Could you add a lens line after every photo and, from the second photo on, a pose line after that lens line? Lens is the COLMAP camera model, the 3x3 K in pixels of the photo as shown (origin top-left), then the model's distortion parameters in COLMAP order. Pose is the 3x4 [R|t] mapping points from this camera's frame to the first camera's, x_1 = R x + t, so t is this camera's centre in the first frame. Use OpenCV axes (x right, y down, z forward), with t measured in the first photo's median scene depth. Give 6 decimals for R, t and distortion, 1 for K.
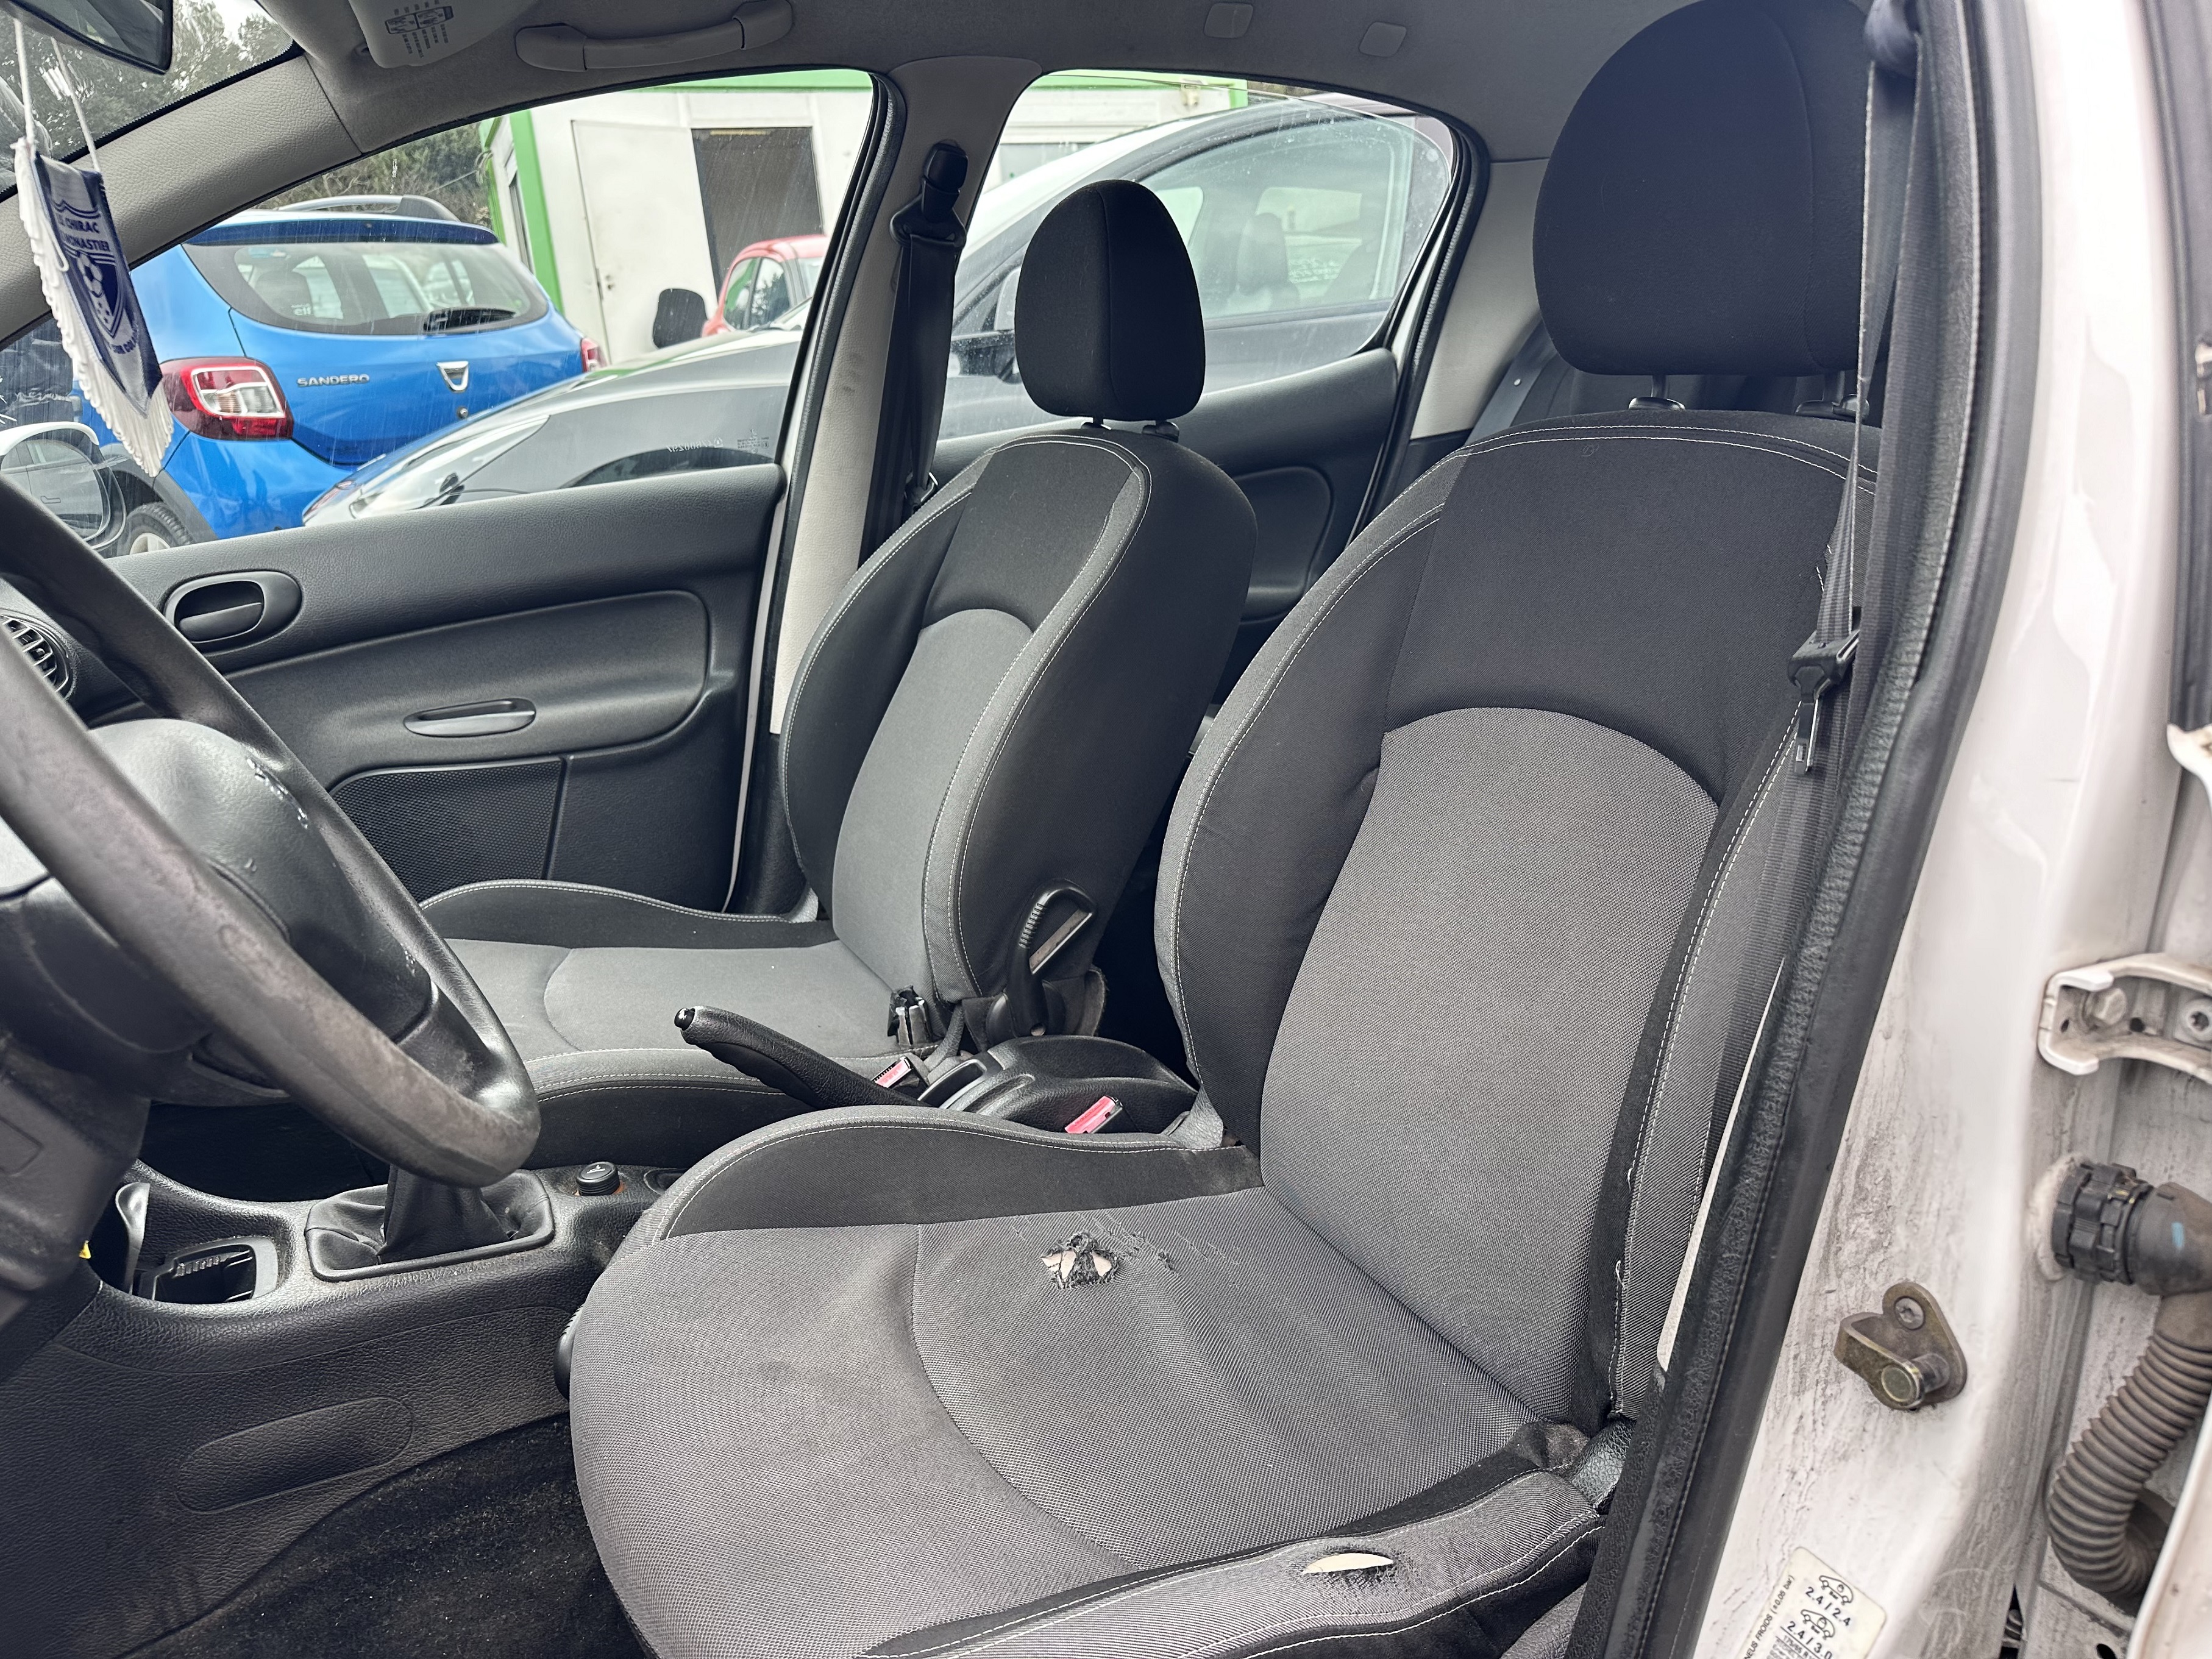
lens RADIAL K [[1631.6, 0, 1106.0], [0, 1631.6, 829.5], [0, 0, 1]] dist [0.021821, -0.012936]
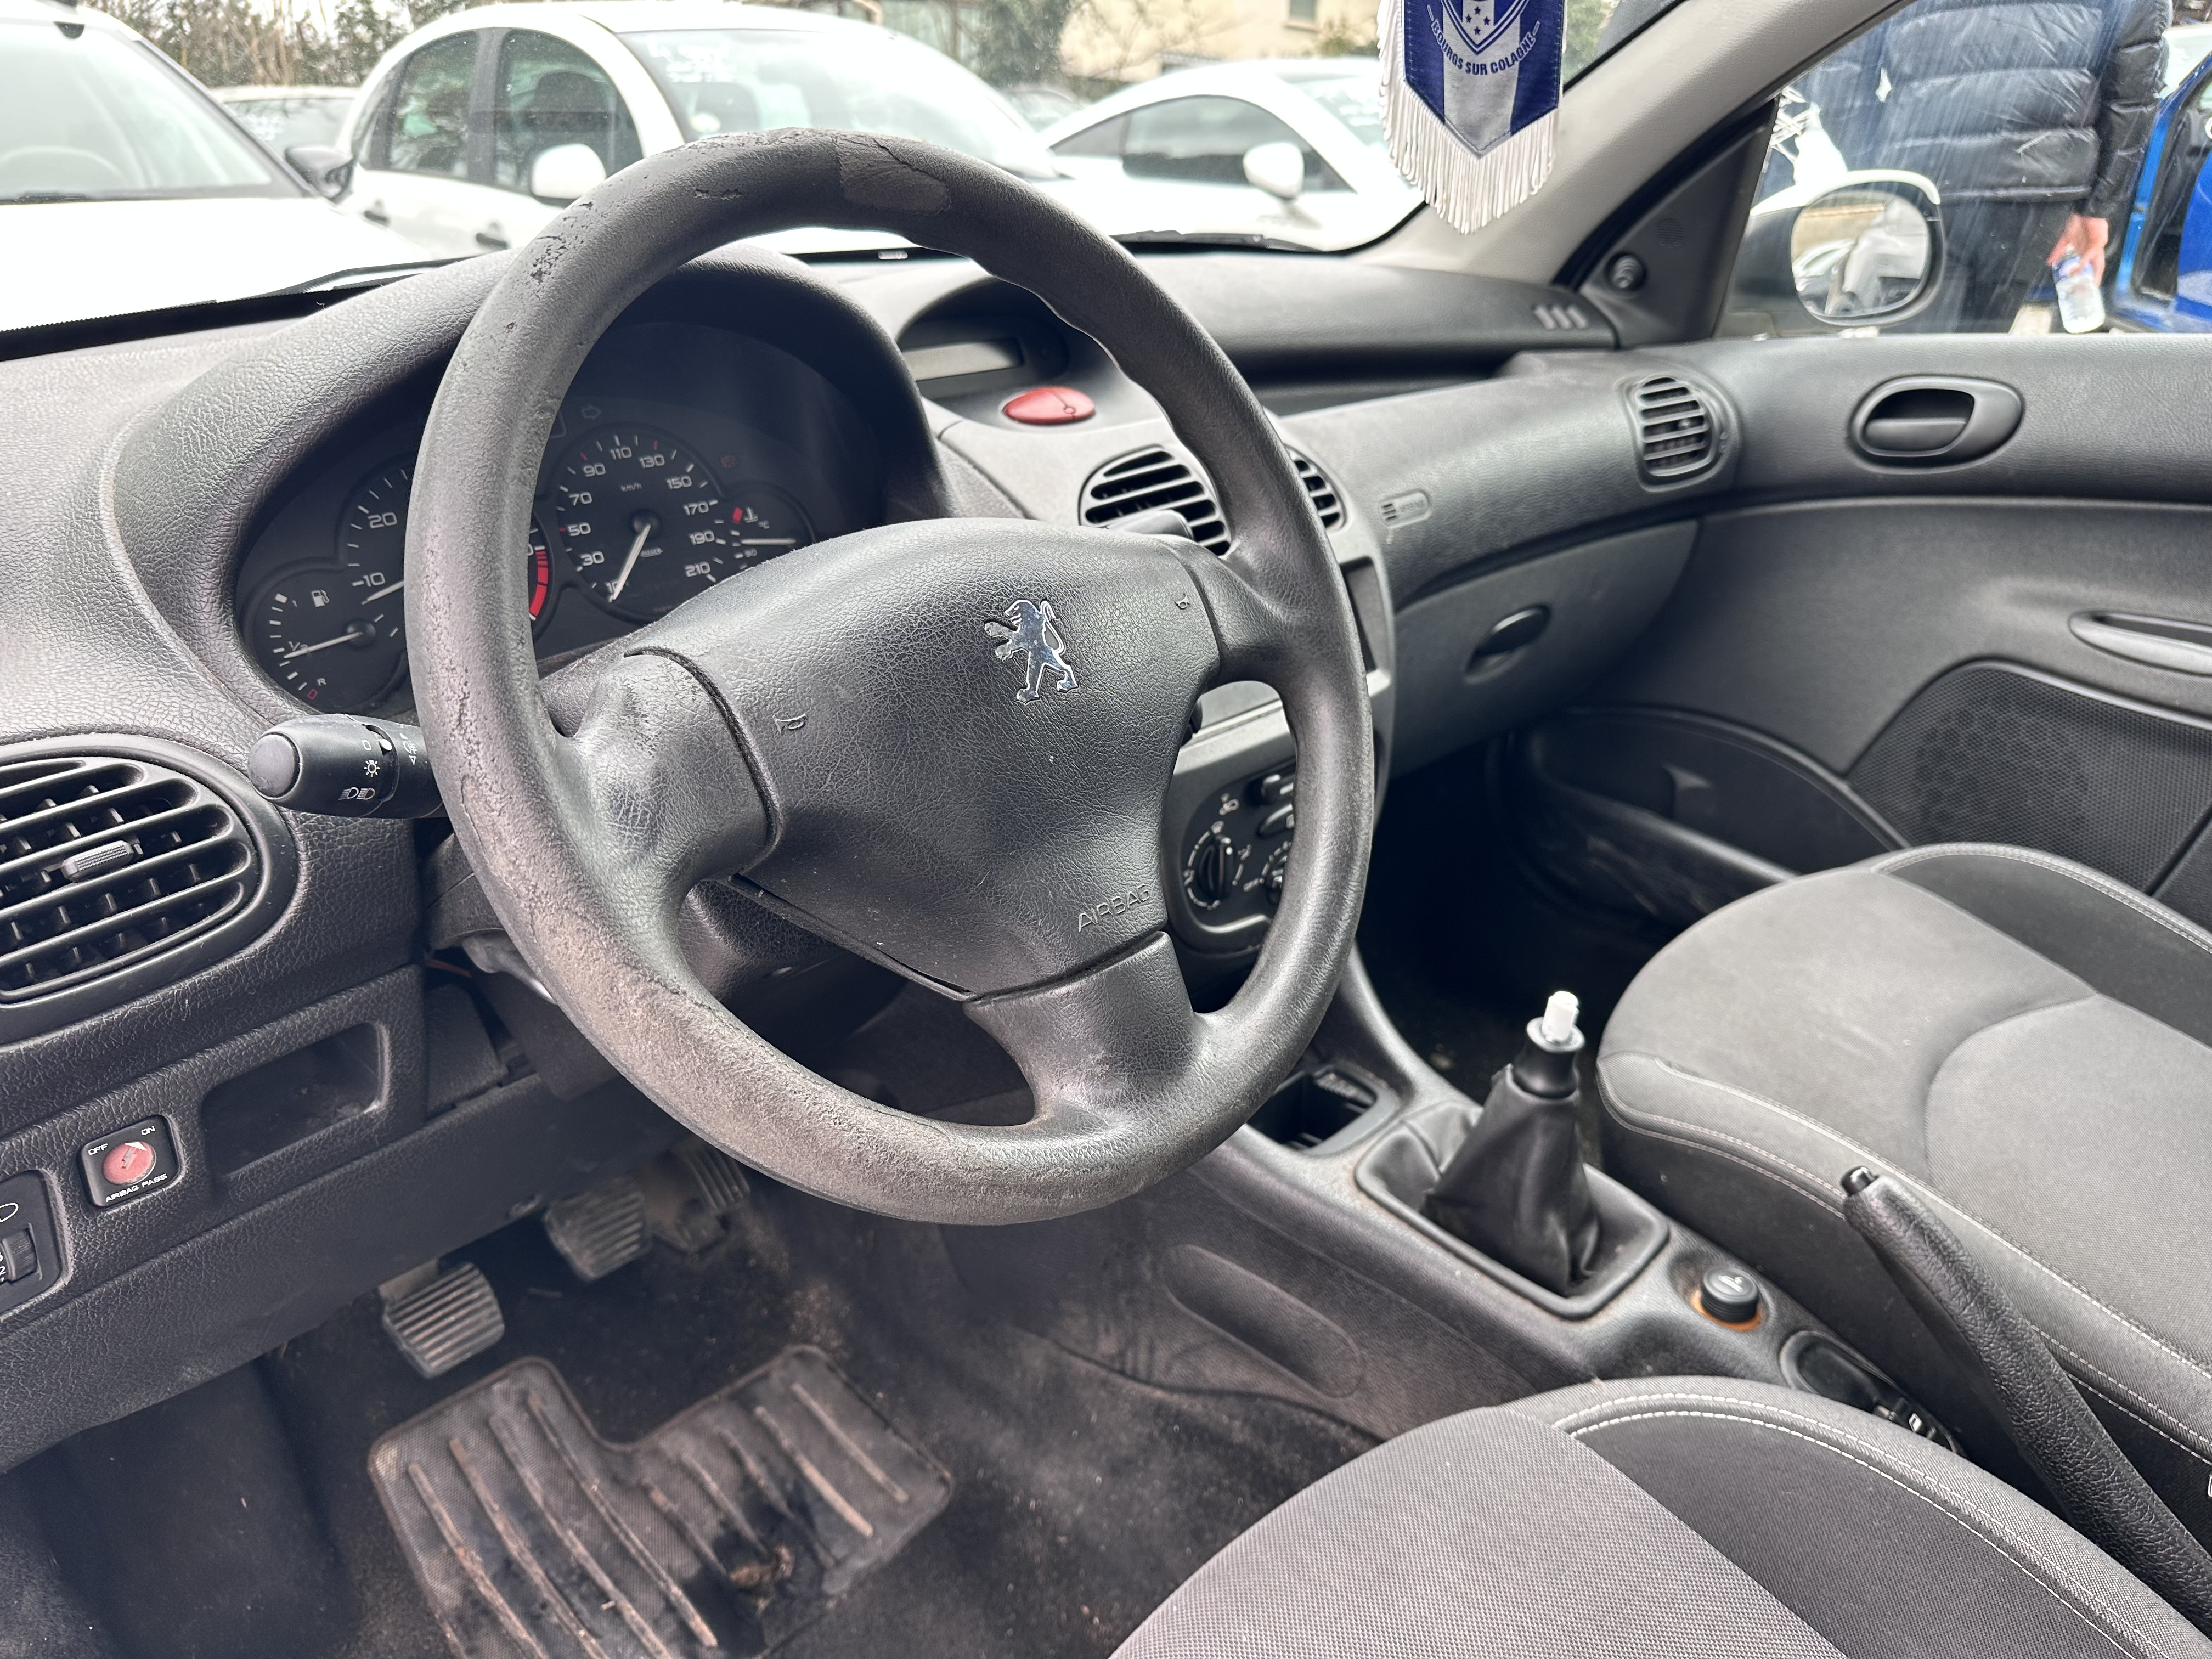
lens RADIAL K [[1631.7, 0, 1106.0], [0, 1631.7, 829.5], [0, 0, 1]] dist [0.021821, -0.012936]
pose [[0.352441, 0.412900, -0.839821, 0.088605], [-0.293196, 0.900942, 0.319907, -0.092718], [0.888719, 0.133484, 0.438589, 0.307967]]
